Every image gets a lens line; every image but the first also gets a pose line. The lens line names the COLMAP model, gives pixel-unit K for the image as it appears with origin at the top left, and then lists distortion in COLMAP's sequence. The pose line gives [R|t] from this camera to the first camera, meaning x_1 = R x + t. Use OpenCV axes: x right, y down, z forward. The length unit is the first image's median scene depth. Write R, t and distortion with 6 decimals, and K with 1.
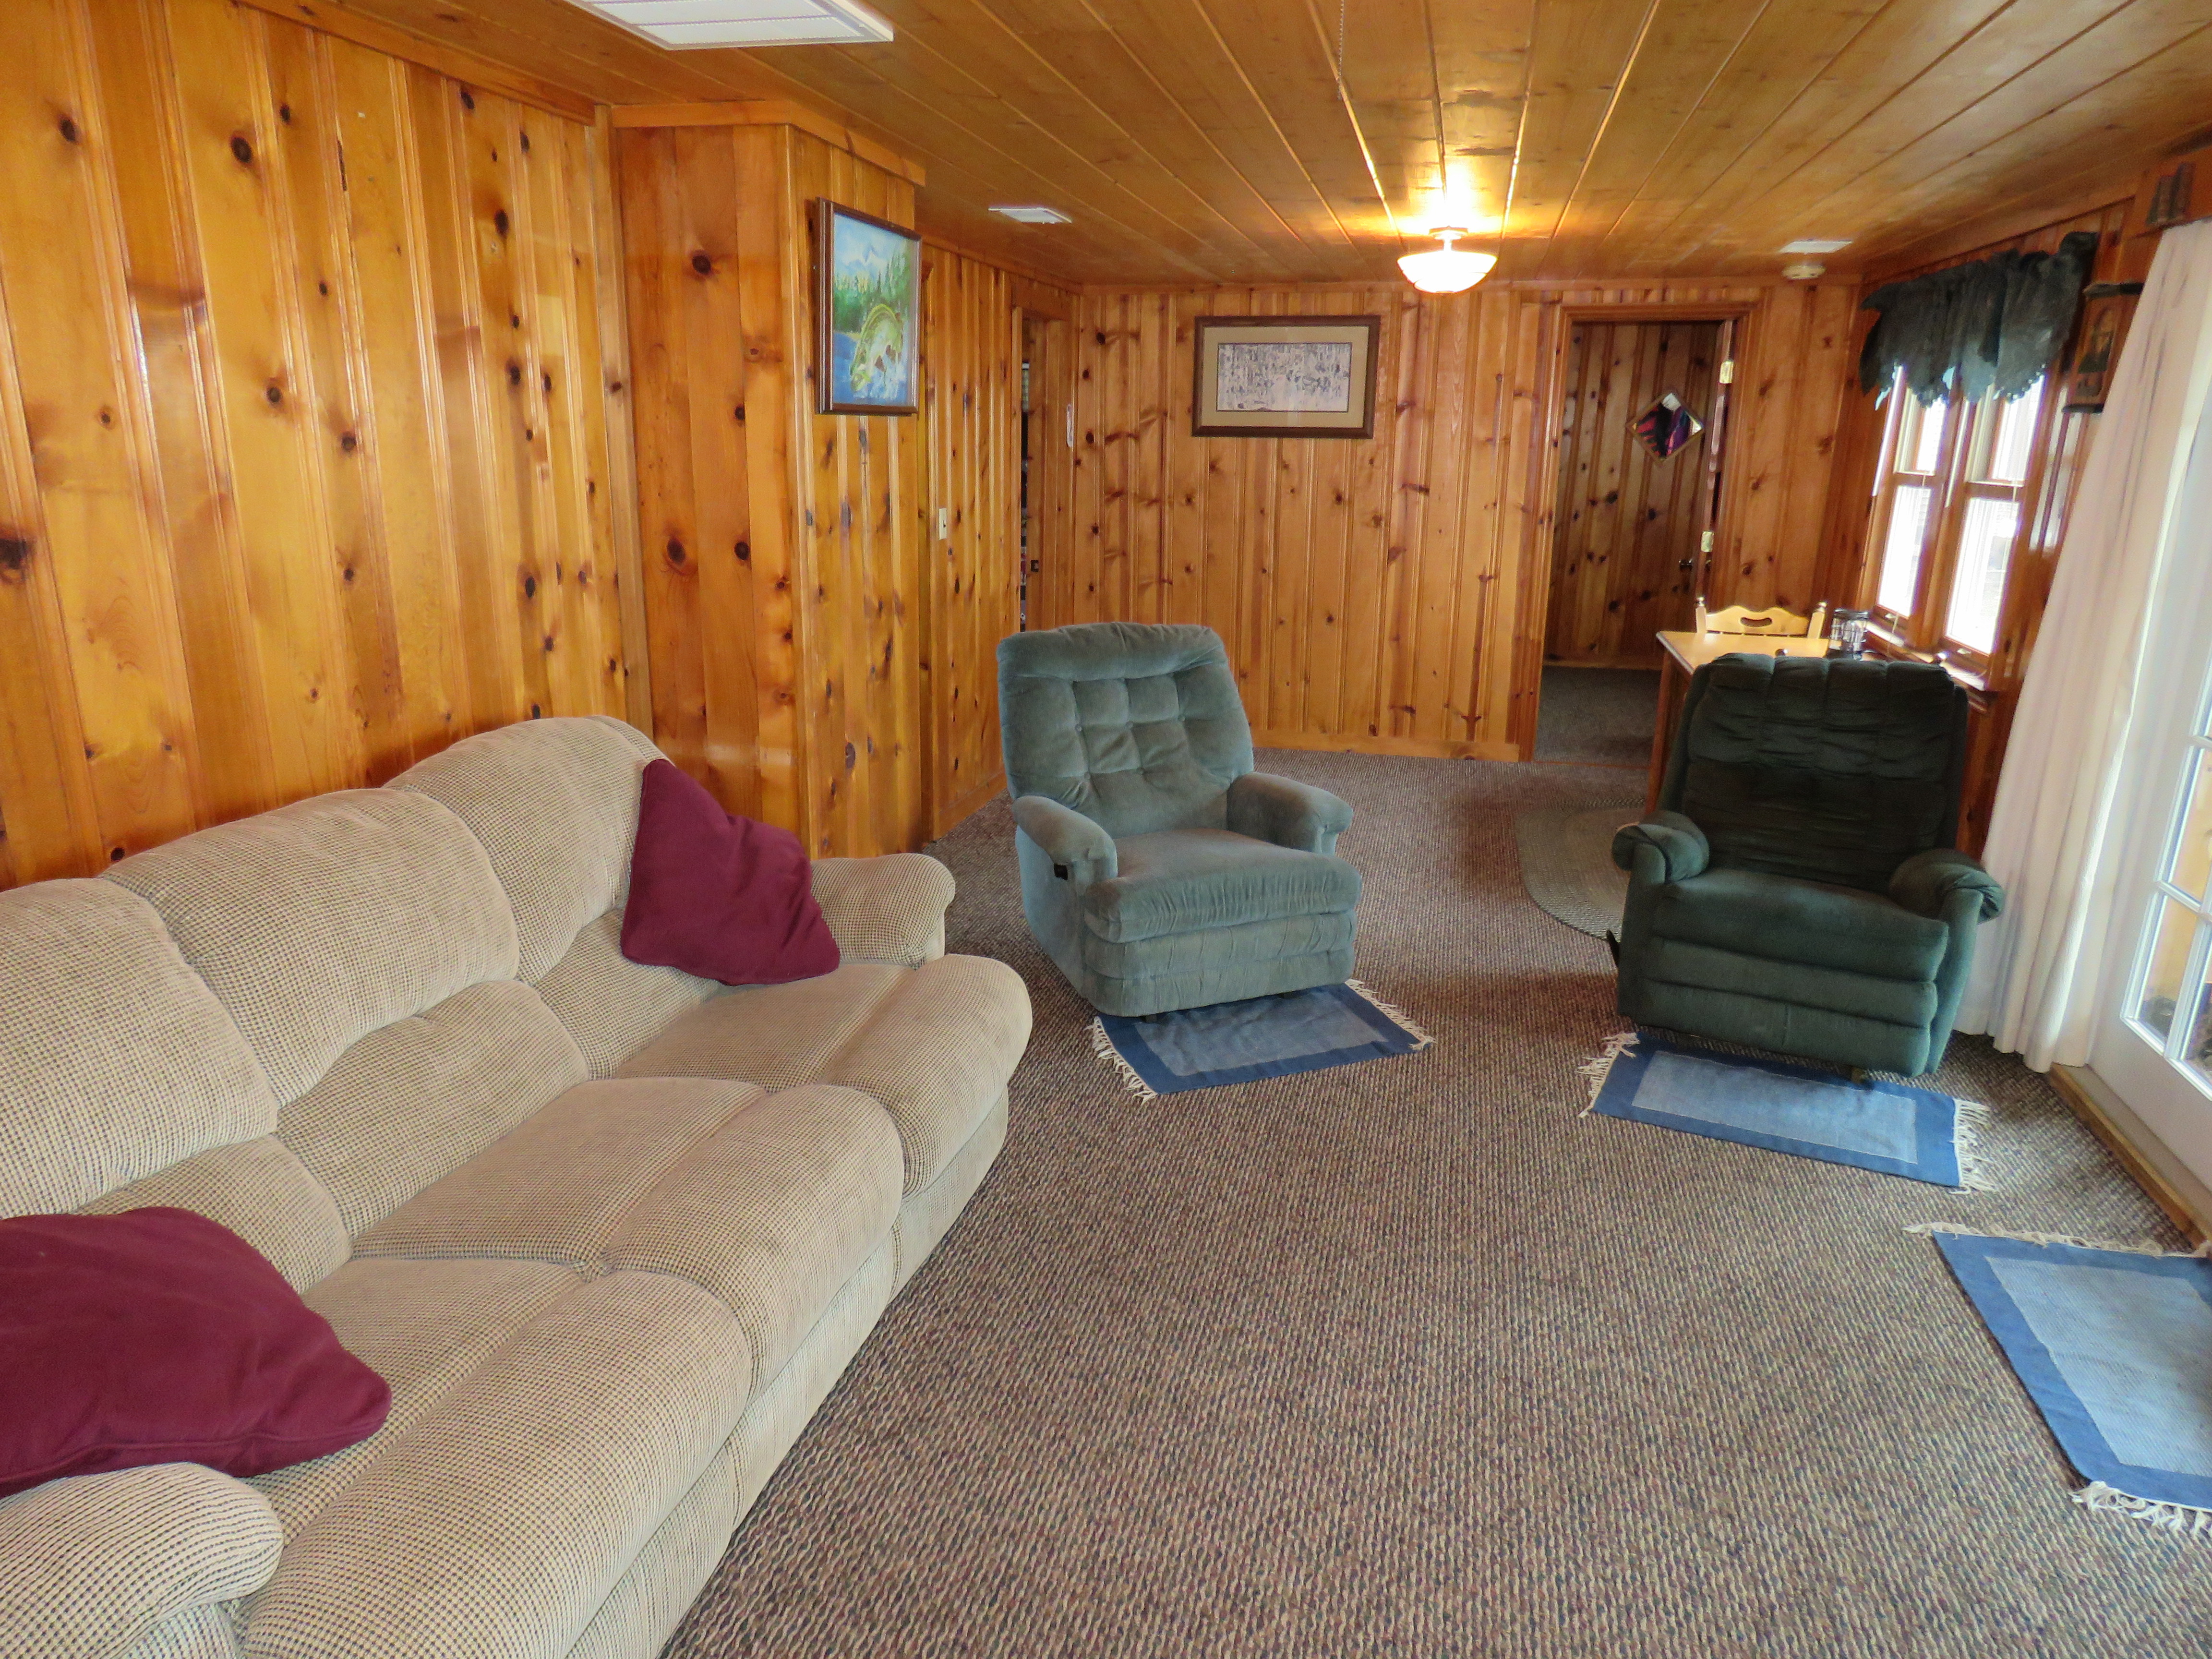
lens RADIAL K [[1408.2, 0, 1109.3], [0, 1408.2, 830.6], [0, 0, 1]] dist [-0.005575, 0.001757]
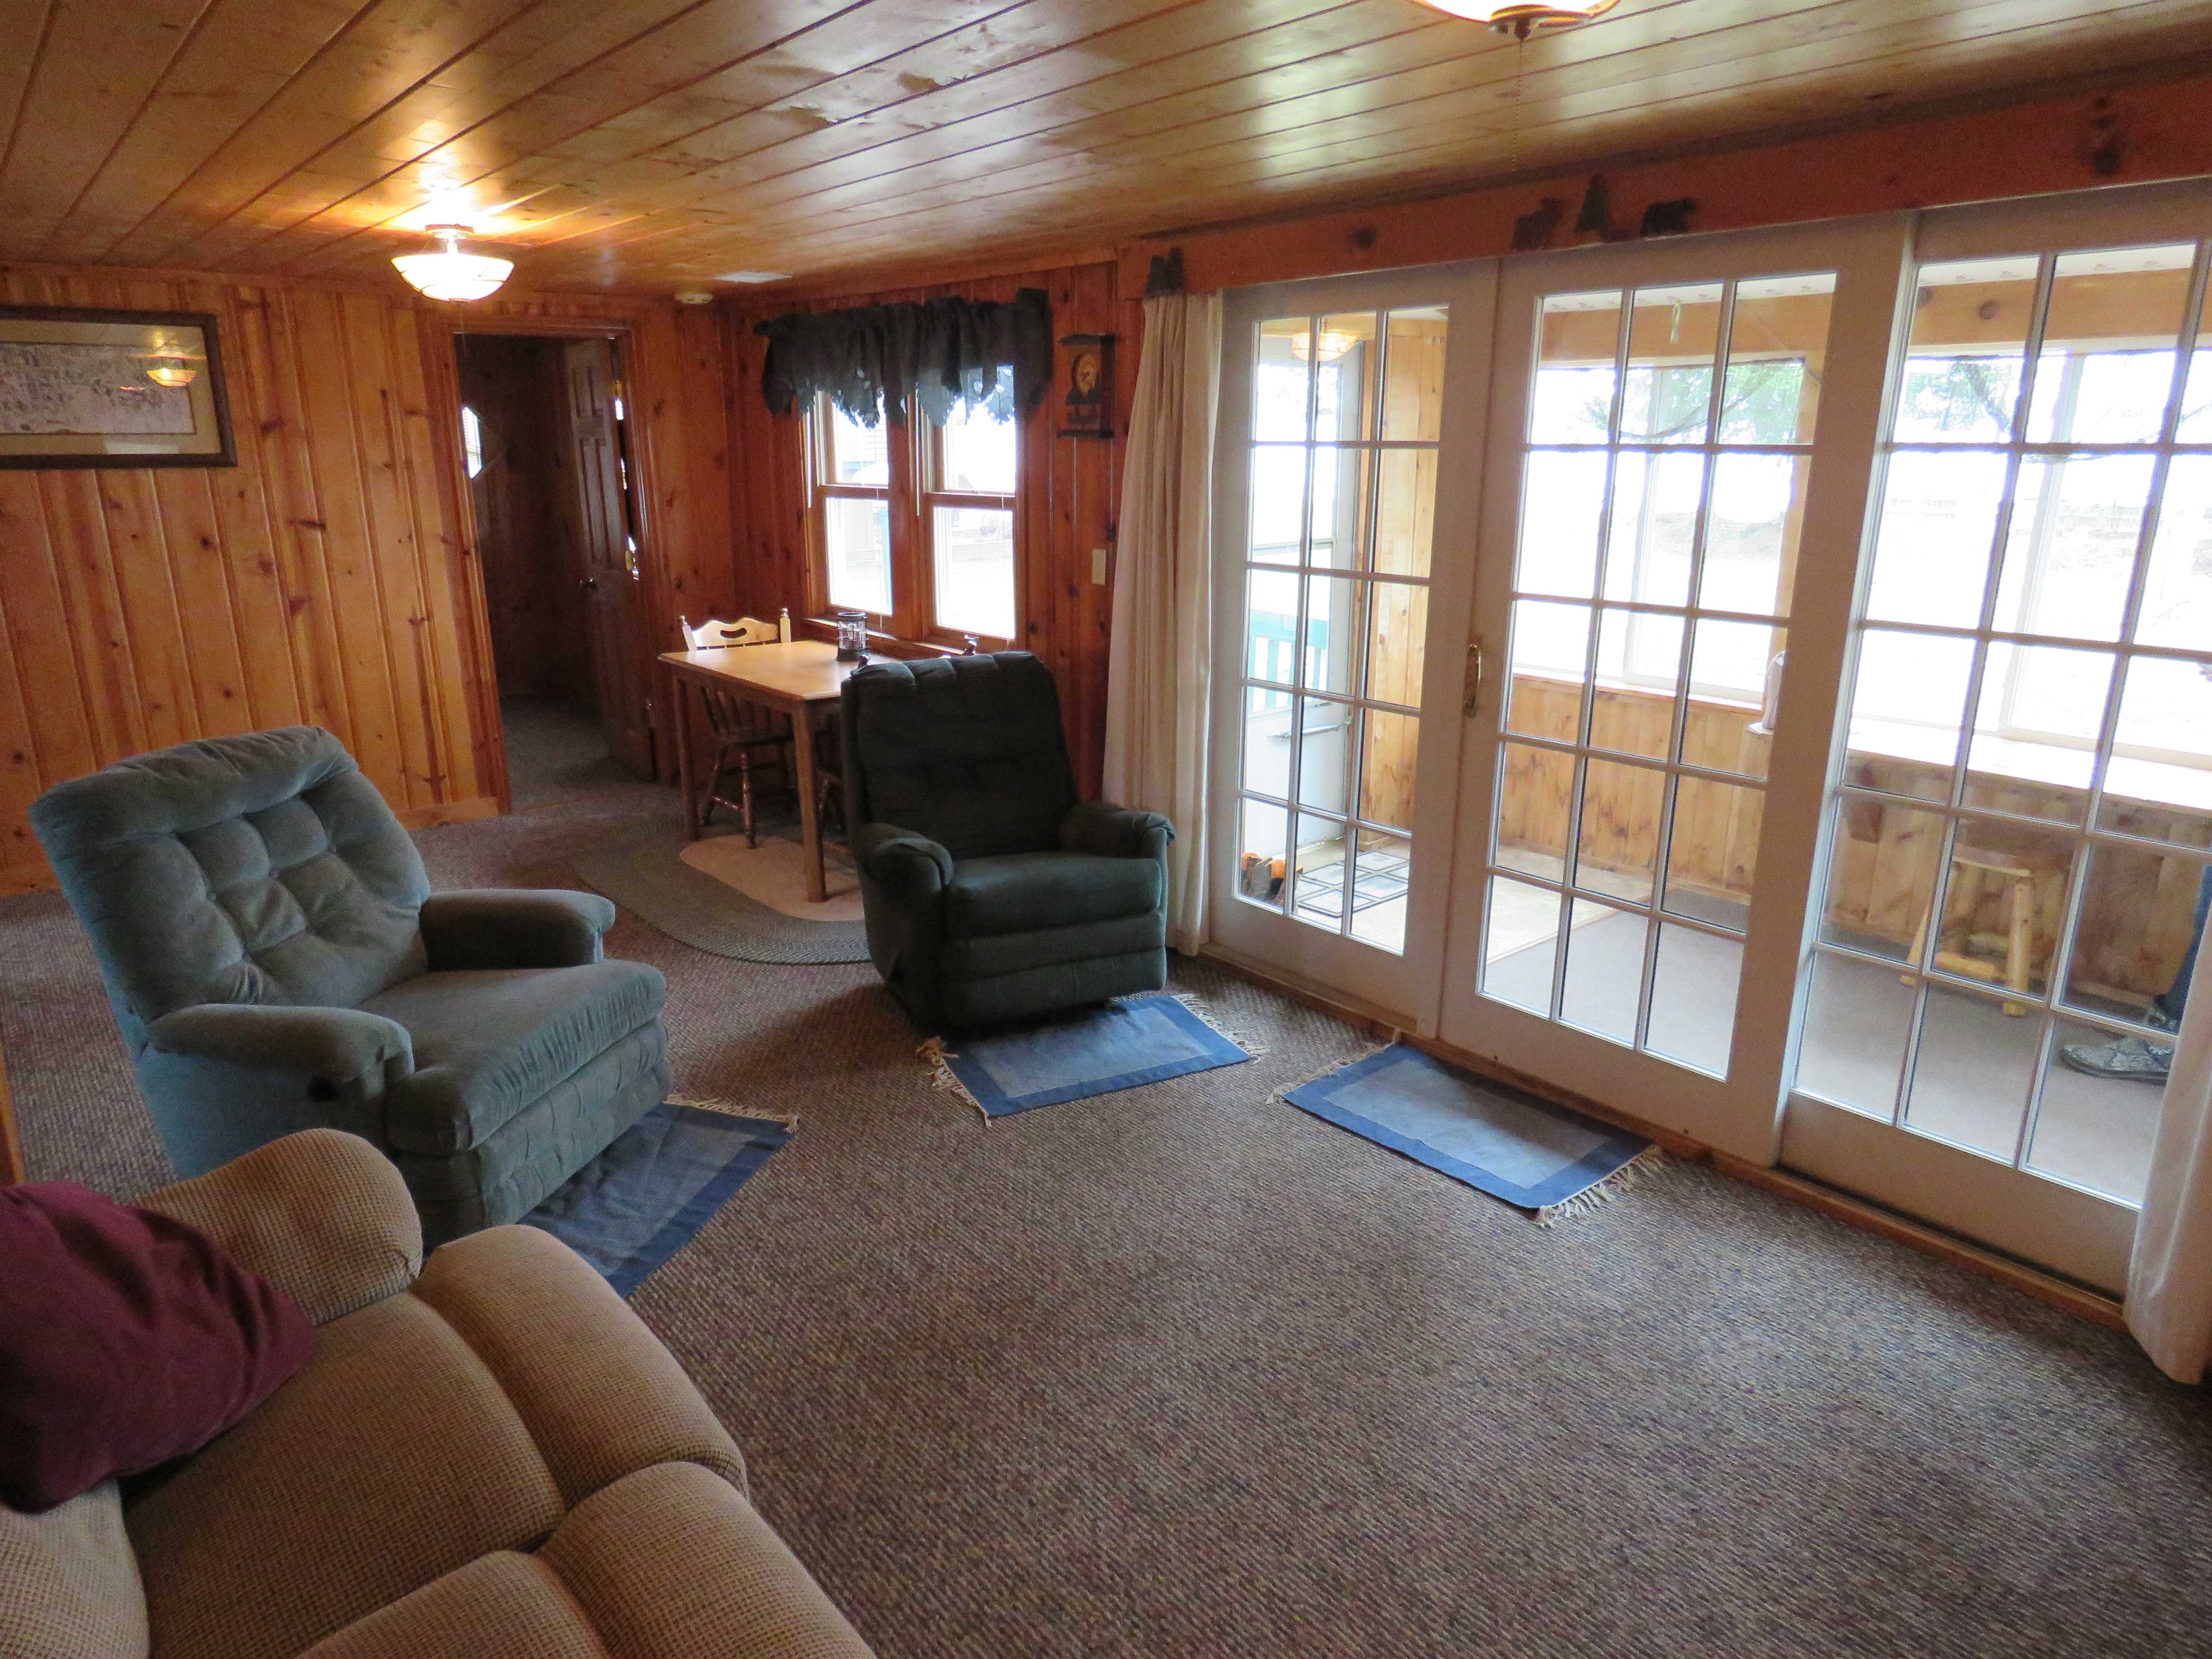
lens RADIAL K [[1408.2, 0, 1103.6], [0, 1408.2, 829.3], [0, 0, 1]] dist [-0.005575, 0.001757]
pose [[0.598781, -0.224670, 0.768756, -0.224432], [0.227200, 0.968067, 0.105954, -0.060962], [-0.768012, 0.111218, 0.630705, 0.163159]]
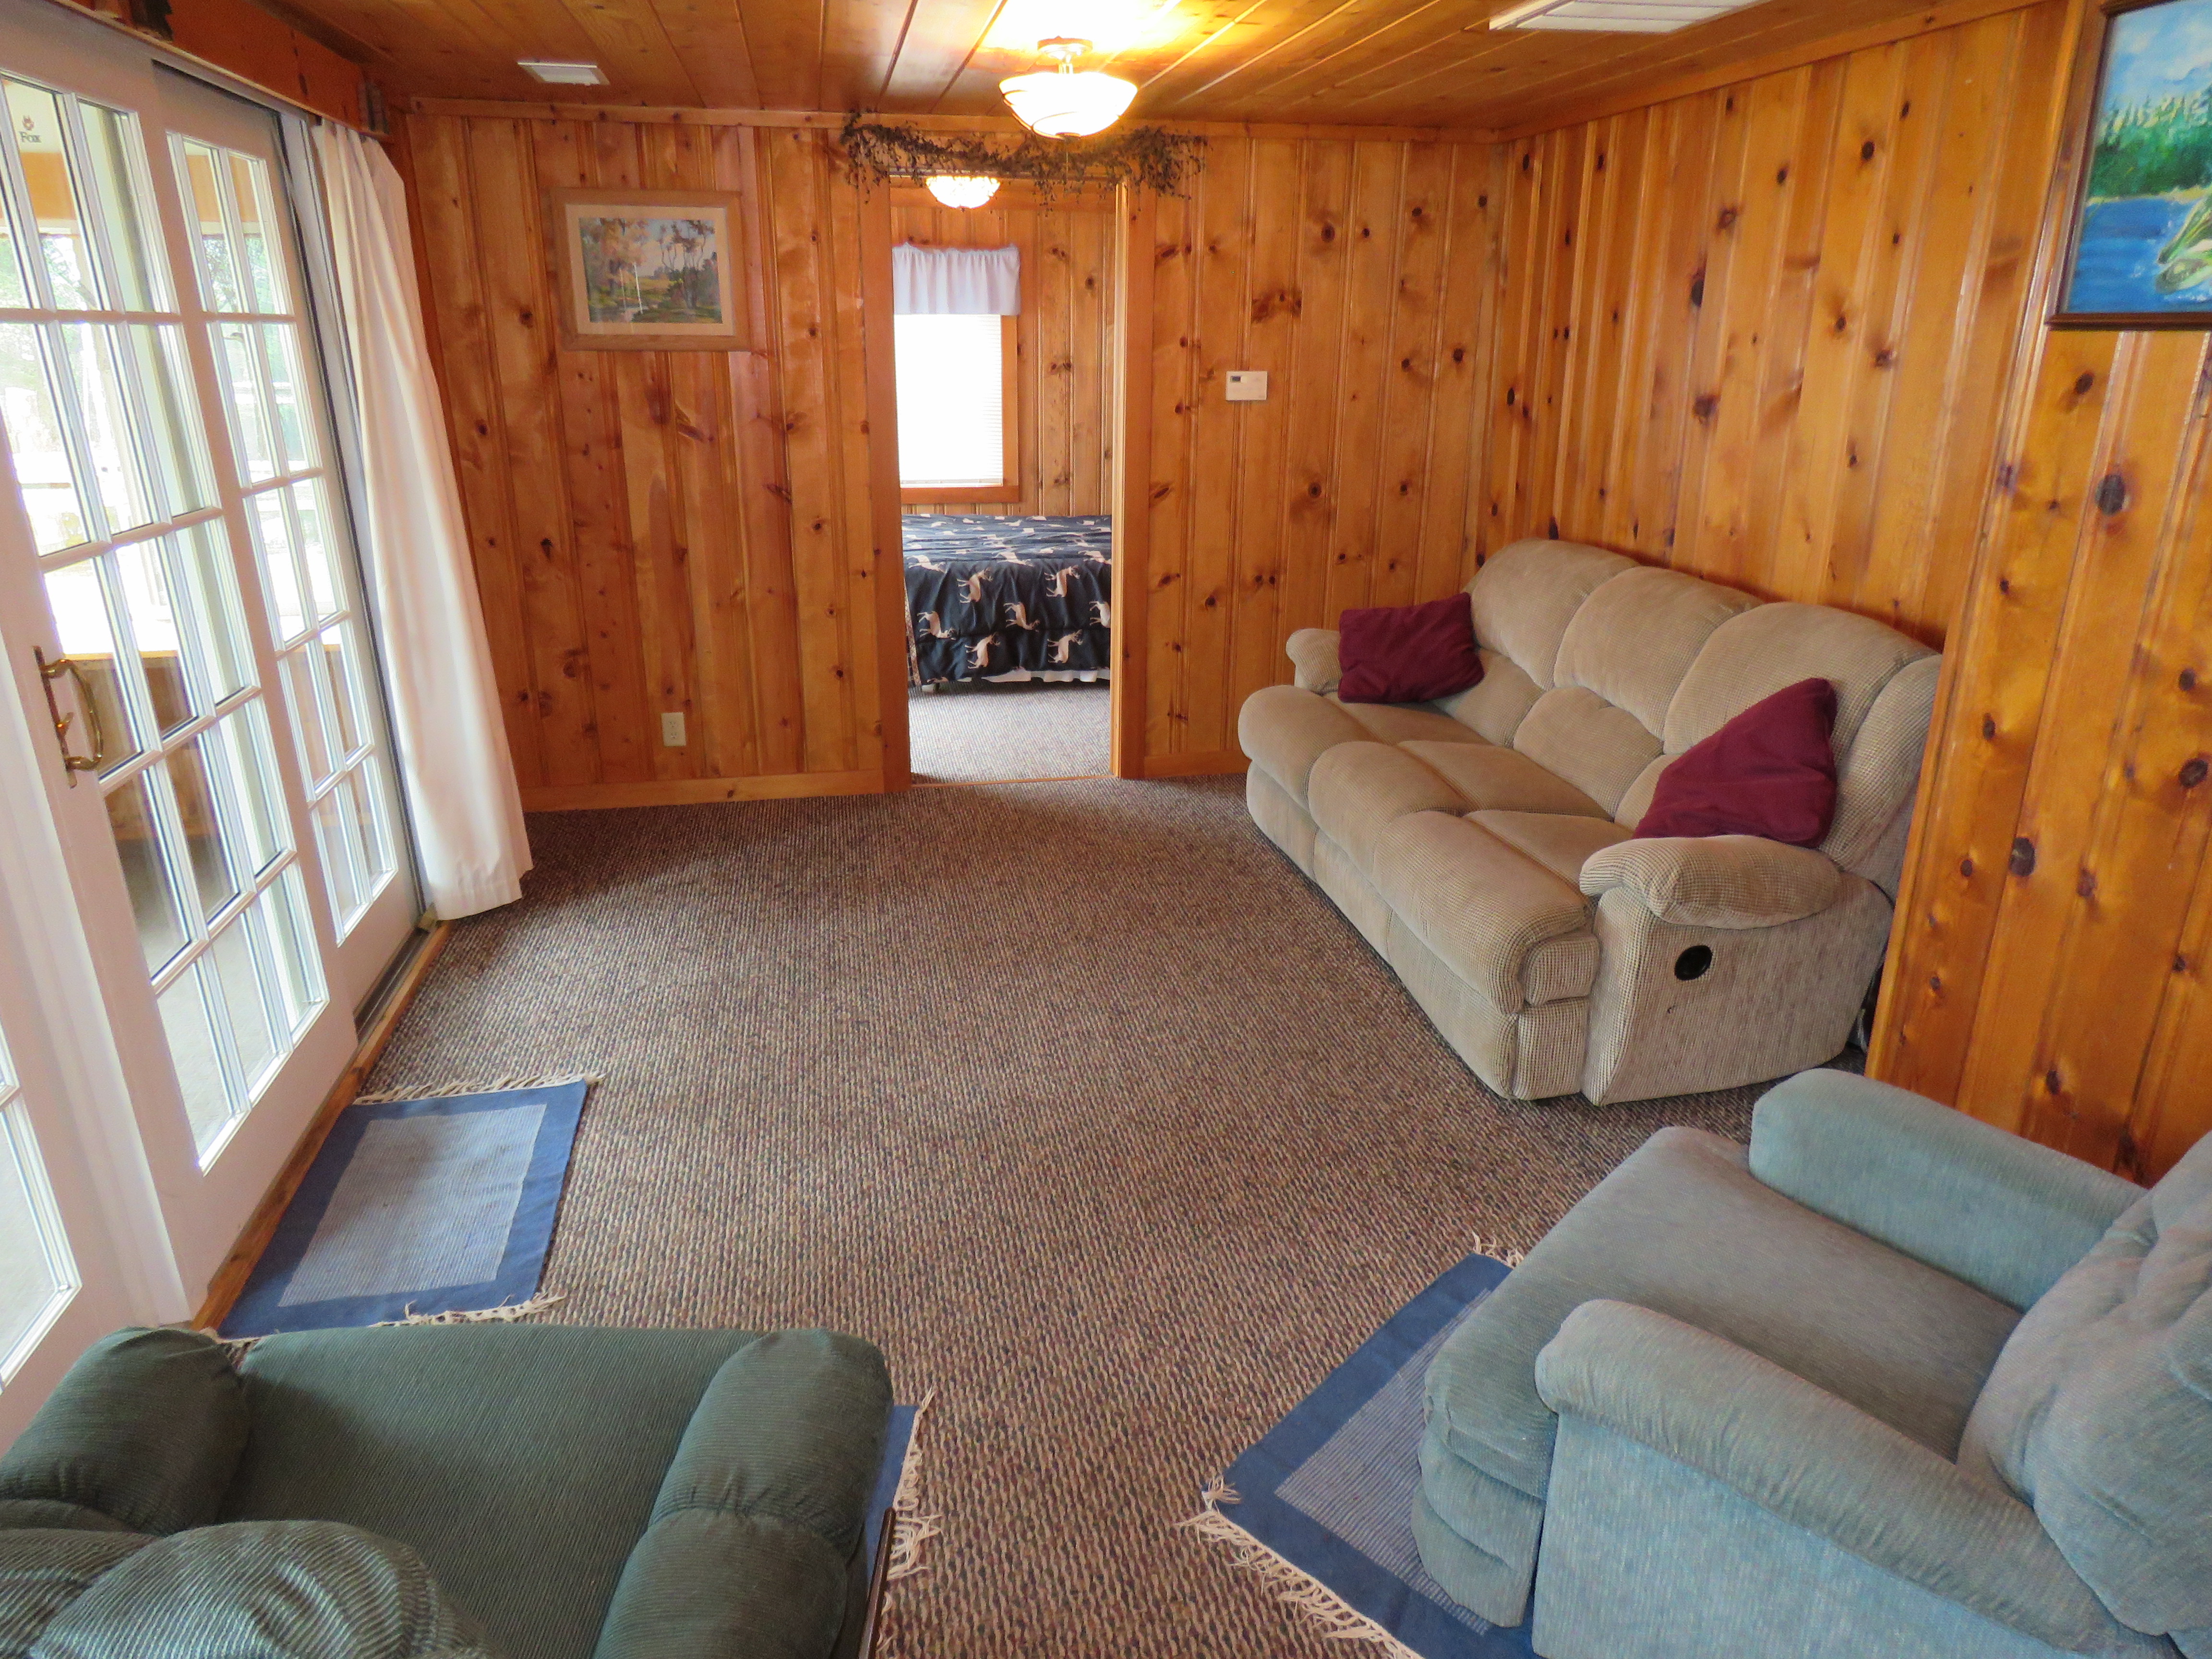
lens RADIAL K [[1408.2, 0, 1099.9], [0, 1408.2, 828.5], [0, 0, 1]] dist [-0.005575, 0.001757]
pose [[-0.906524, 0.130808, -0.401377, 0.309835], [-0.125842, 0.823824, 0.552701, -0.246618], [0.402962, 0.551547, -0.730355, 0.857407]]
